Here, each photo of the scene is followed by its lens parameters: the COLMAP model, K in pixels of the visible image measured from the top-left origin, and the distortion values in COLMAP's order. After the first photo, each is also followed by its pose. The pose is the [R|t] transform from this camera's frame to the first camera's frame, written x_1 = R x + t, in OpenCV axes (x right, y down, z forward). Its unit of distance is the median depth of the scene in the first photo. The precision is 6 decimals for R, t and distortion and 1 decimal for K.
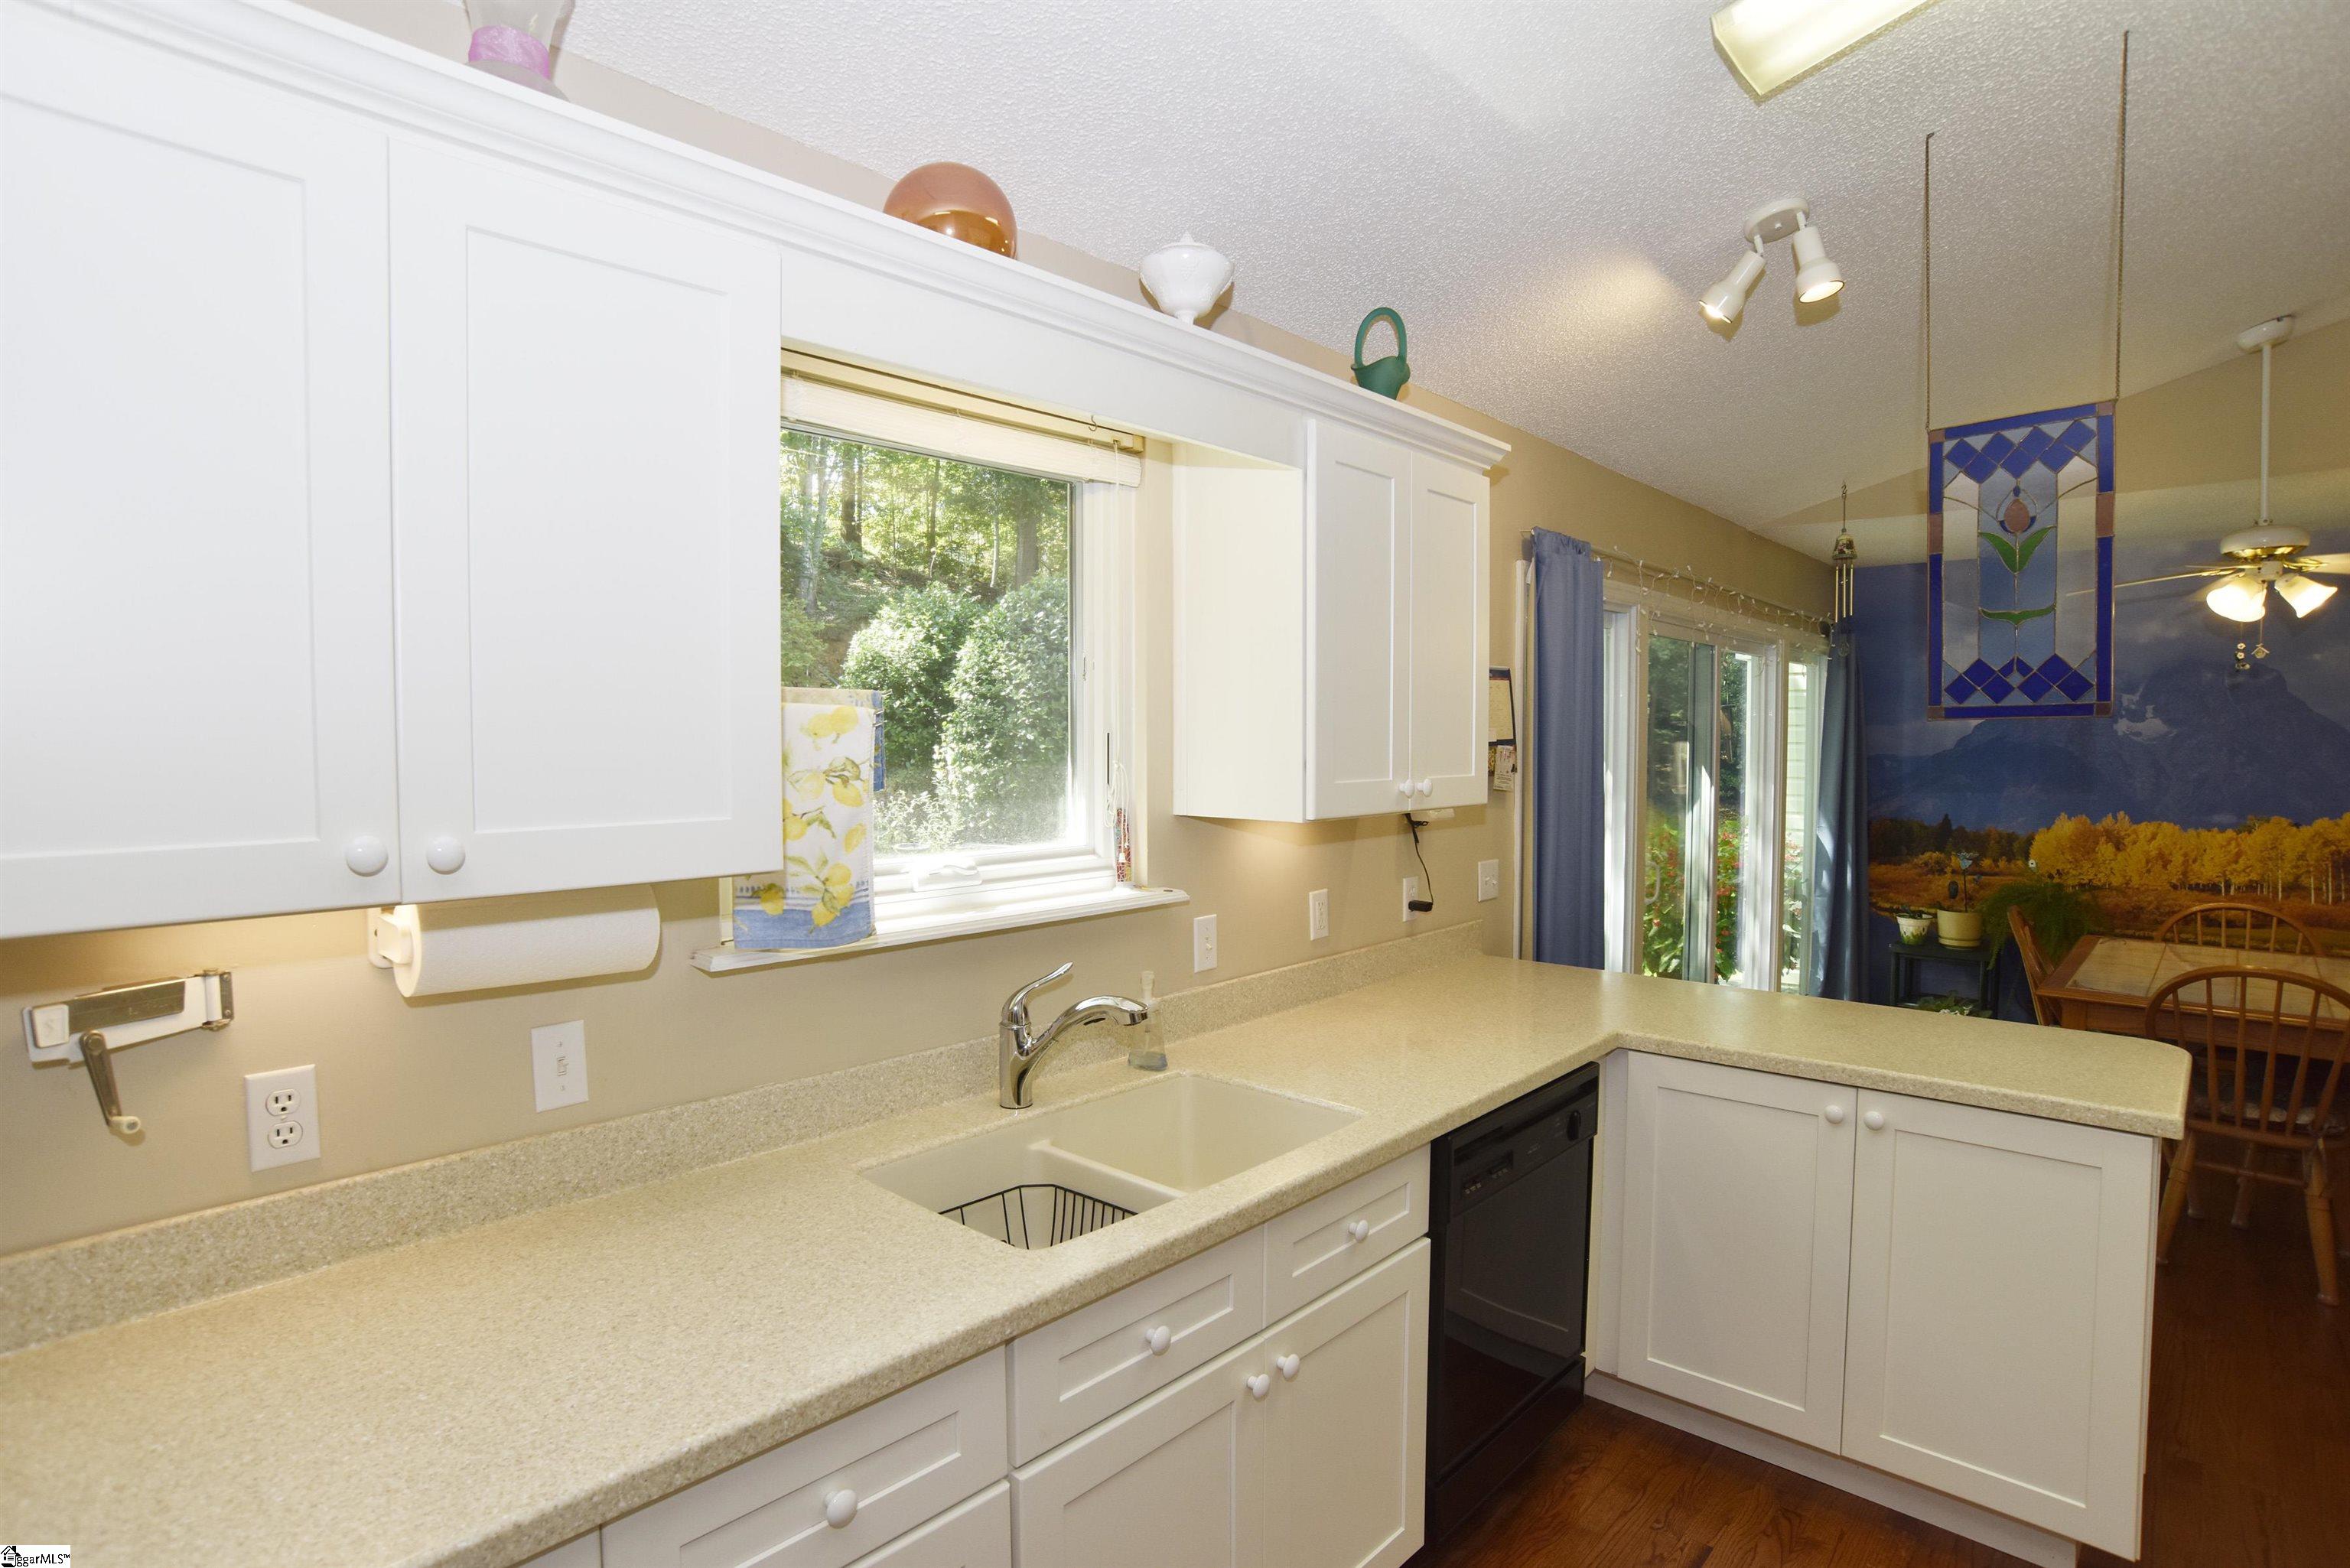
lens RADIAL K [[1212.6, 0, 1175.0], [0, 1212.6, 784.0], [0, 0, 1]] dist [-0.088178, 0.040278]
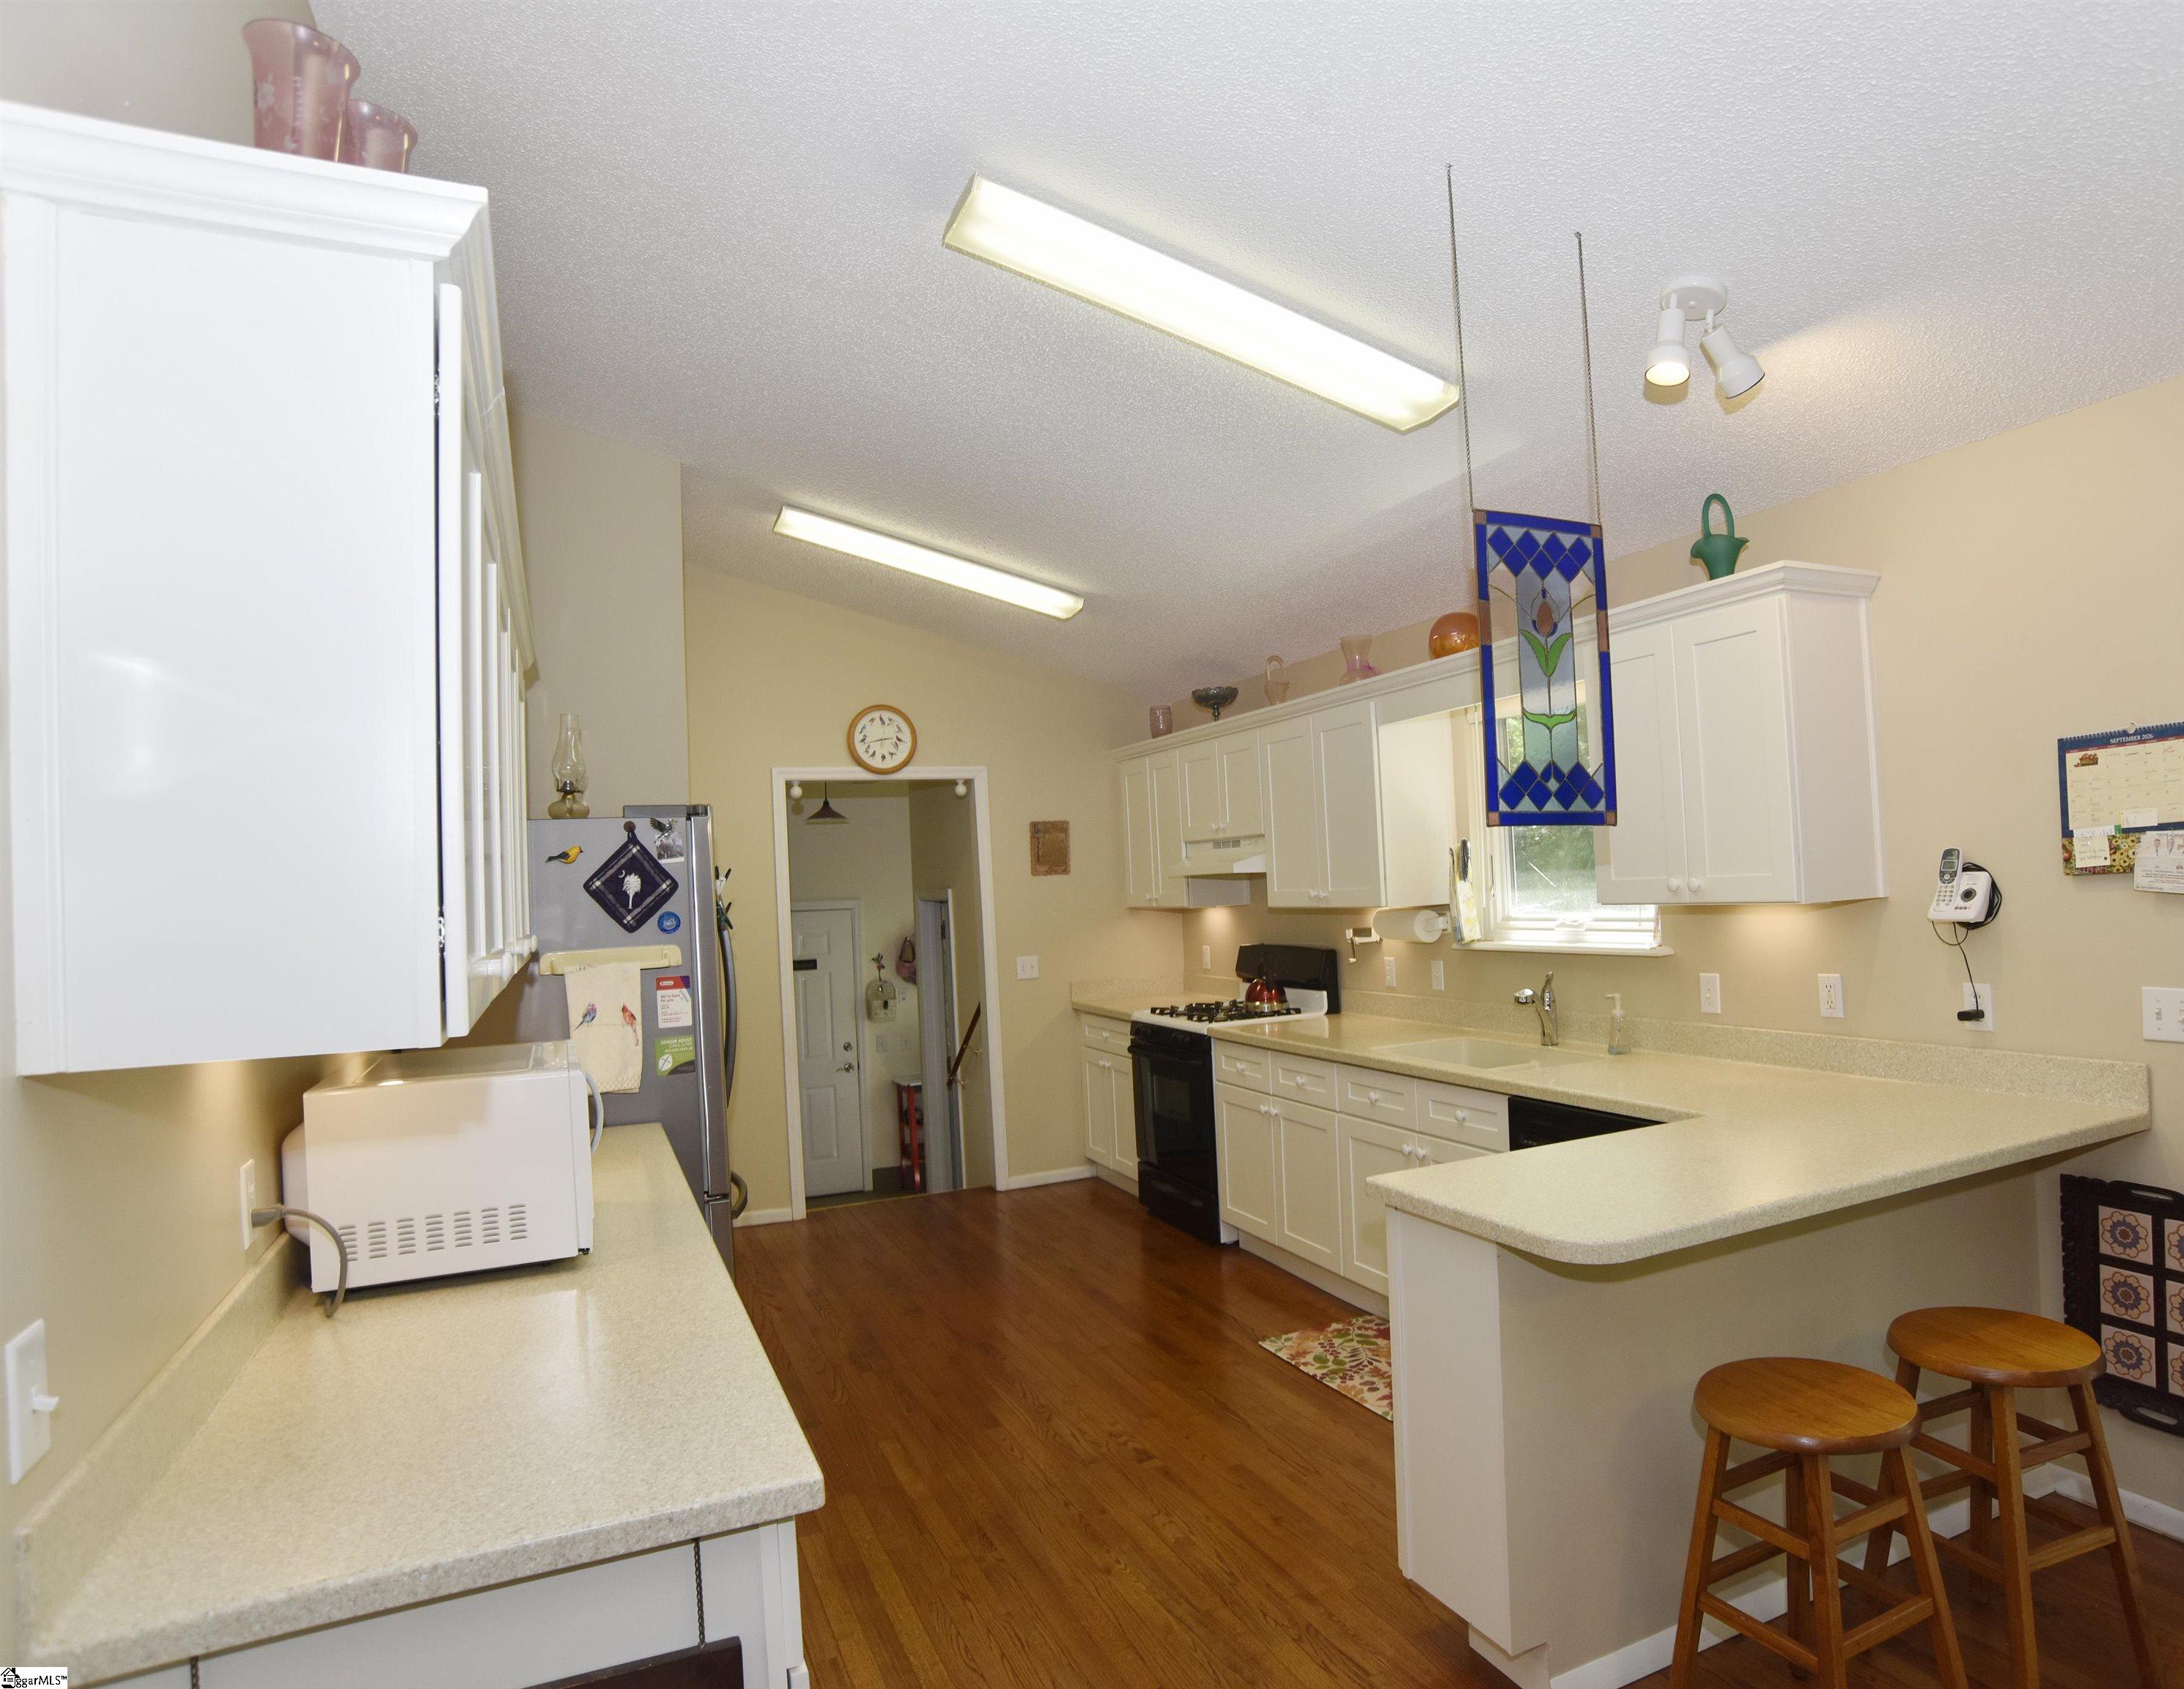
lens RADIAL K [[1285.8, 0, 1168.8], [0, 1285.8, 851.1], [0, 0, 1]] dist [-0.084067, 0.003311]
pose [[-0.377698, -0.002178, -0.925926, 1.626287], [0.012197, 0.999899, -0.007327, -0.029017], [0.925849, -0.014061, -0.377633, 0.988713]]
